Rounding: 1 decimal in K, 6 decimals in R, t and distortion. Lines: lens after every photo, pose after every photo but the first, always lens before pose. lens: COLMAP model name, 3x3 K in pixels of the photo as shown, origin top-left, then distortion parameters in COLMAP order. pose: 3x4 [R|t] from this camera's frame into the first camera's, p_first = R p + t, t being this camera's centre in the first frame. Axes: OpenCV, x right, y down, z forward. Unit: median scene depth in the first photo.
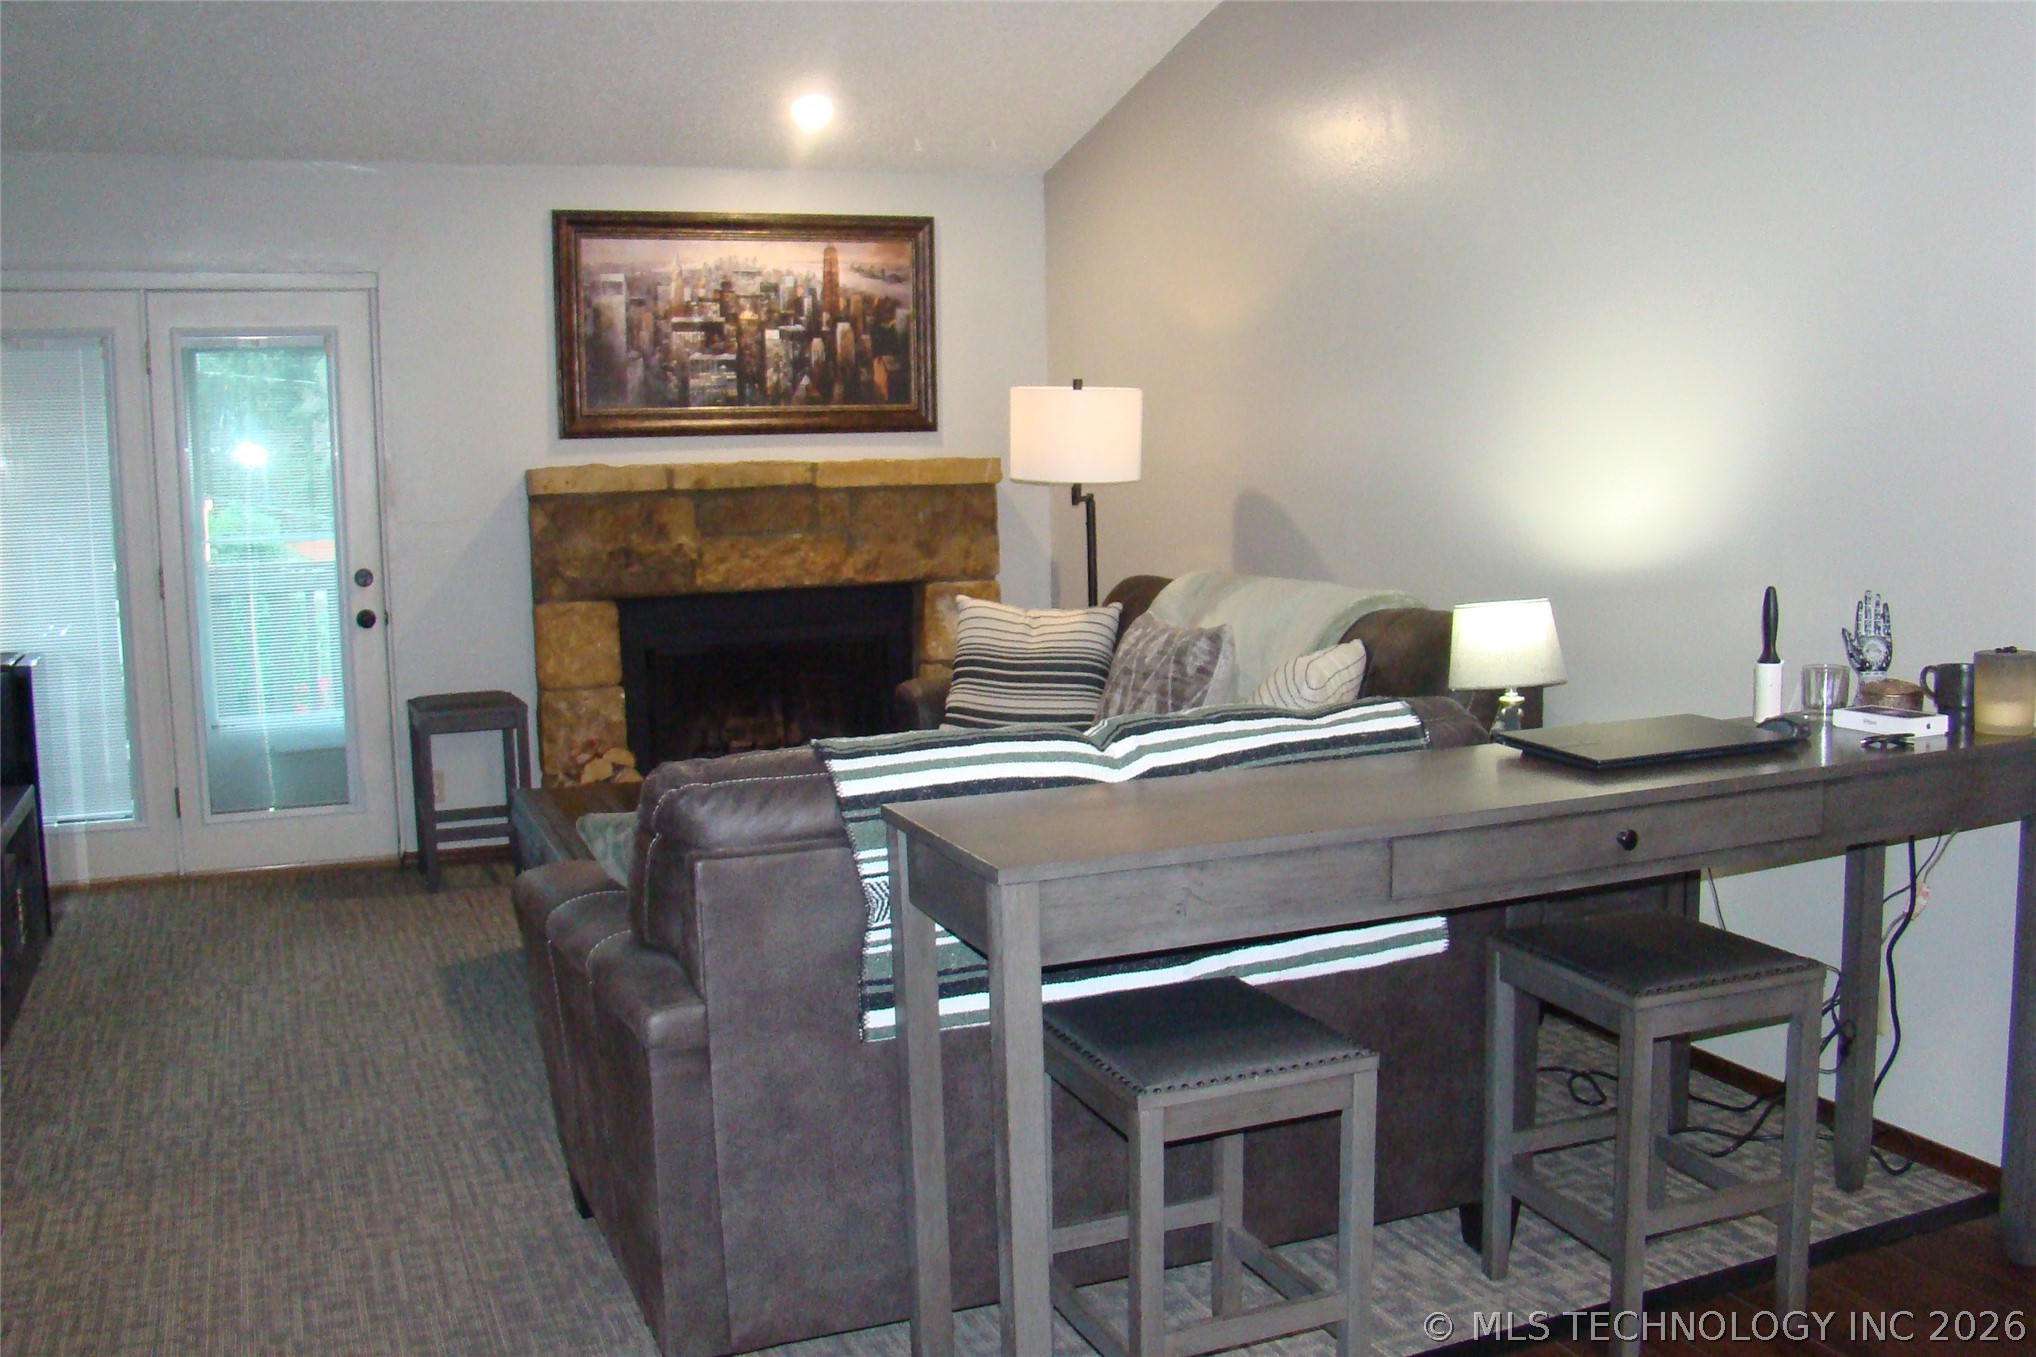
lens RADIAL K [[1903.1, 0, 1006.8], [0, 1903.1, 691.6], [0, 0, 1]] dist [-0.136256, 0.000000]
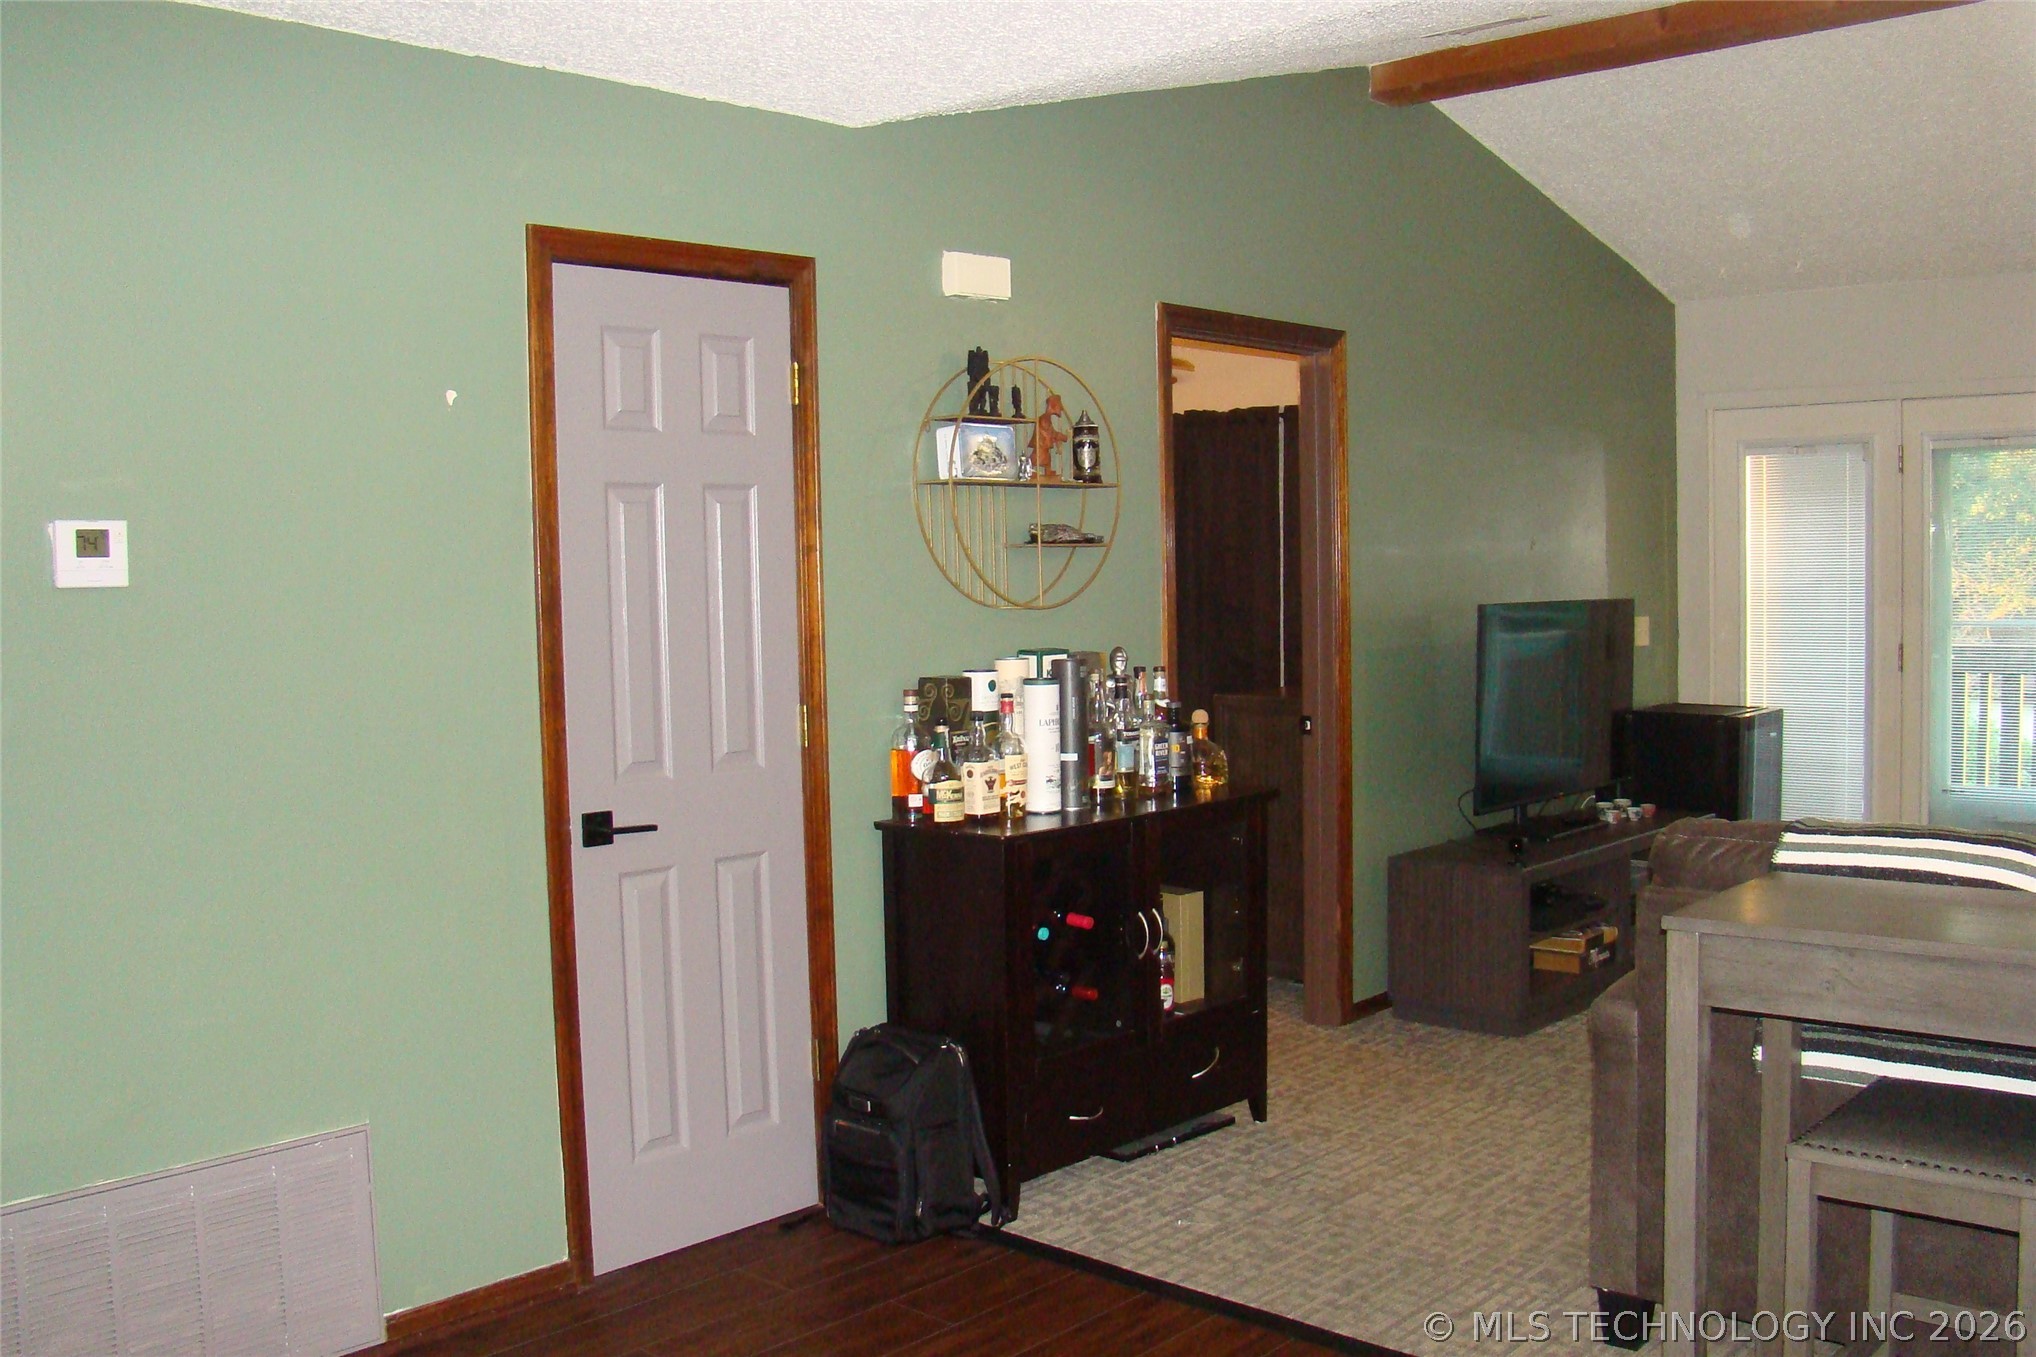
lens RADIAL K [[1903.1, 0, 1011.1], [0, 1903.1, 707.2], [0, 0, 1]] dist [-0.136256, 0.000000]
pose [[0.419279, 0.074833, -0.904768, 0.311743], [-0.098572, 0.994458, 0.036572, -0.015073], [0.902490, 0.073851, 0.424332, 0.032373]]
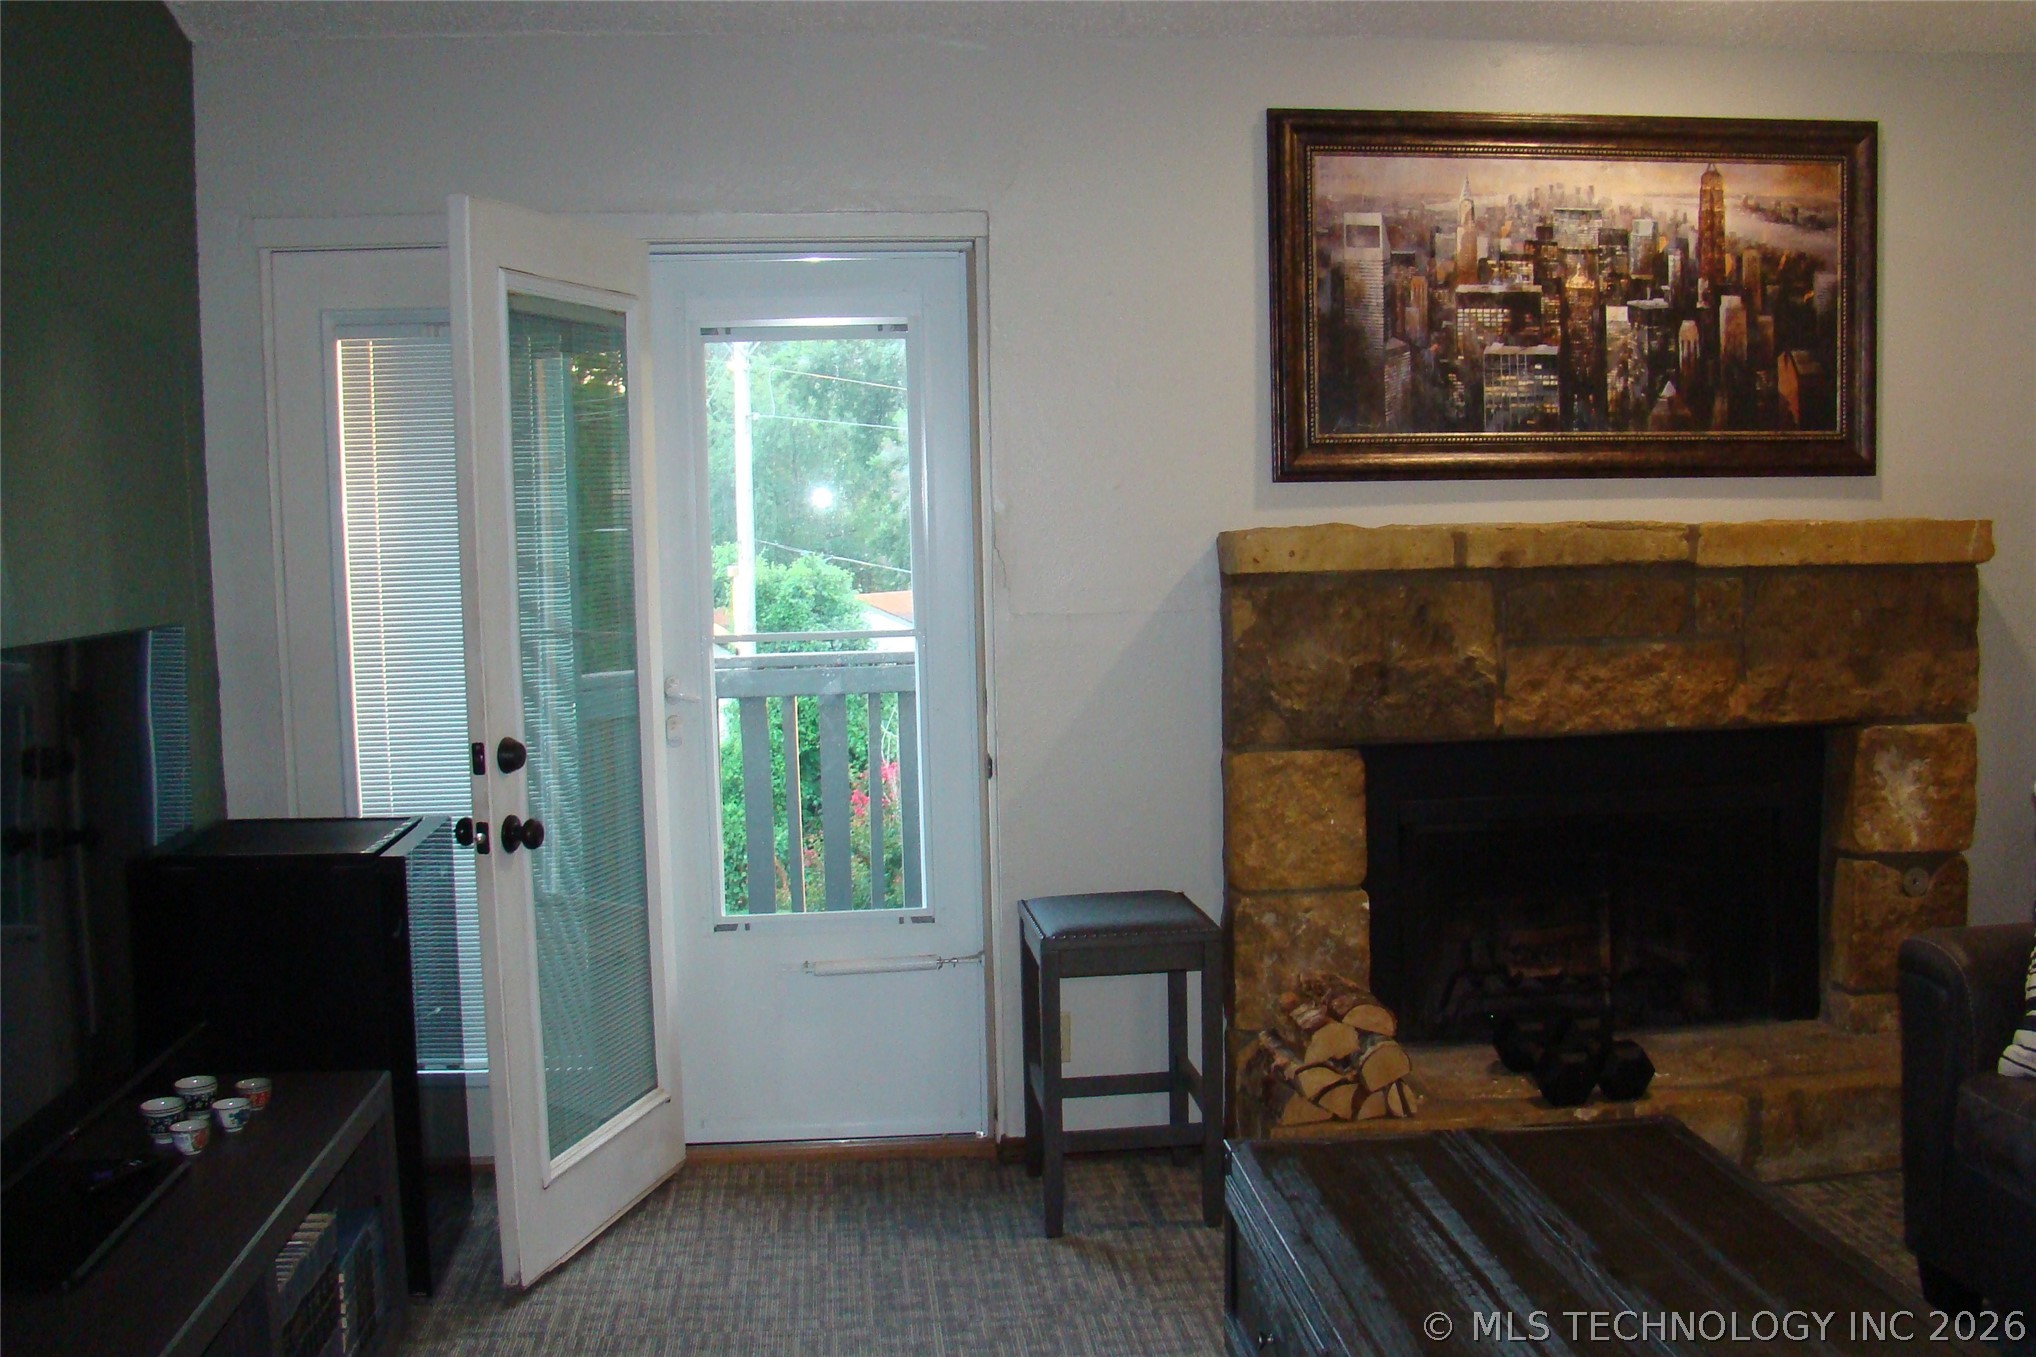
lens RADIAL K [[1903.1, 0, 1014.8], [0, 1903.1, 695.8], [0, 0, 1]] dist [-0.136256, 0.000000]
pose [[0.958508, 0.024894, -0.283976, -0.141345], [-0.031951, 0.999284, -0.020247, -0.049395], [0.283269, 0.028481, 0.958618, 0.386651]]
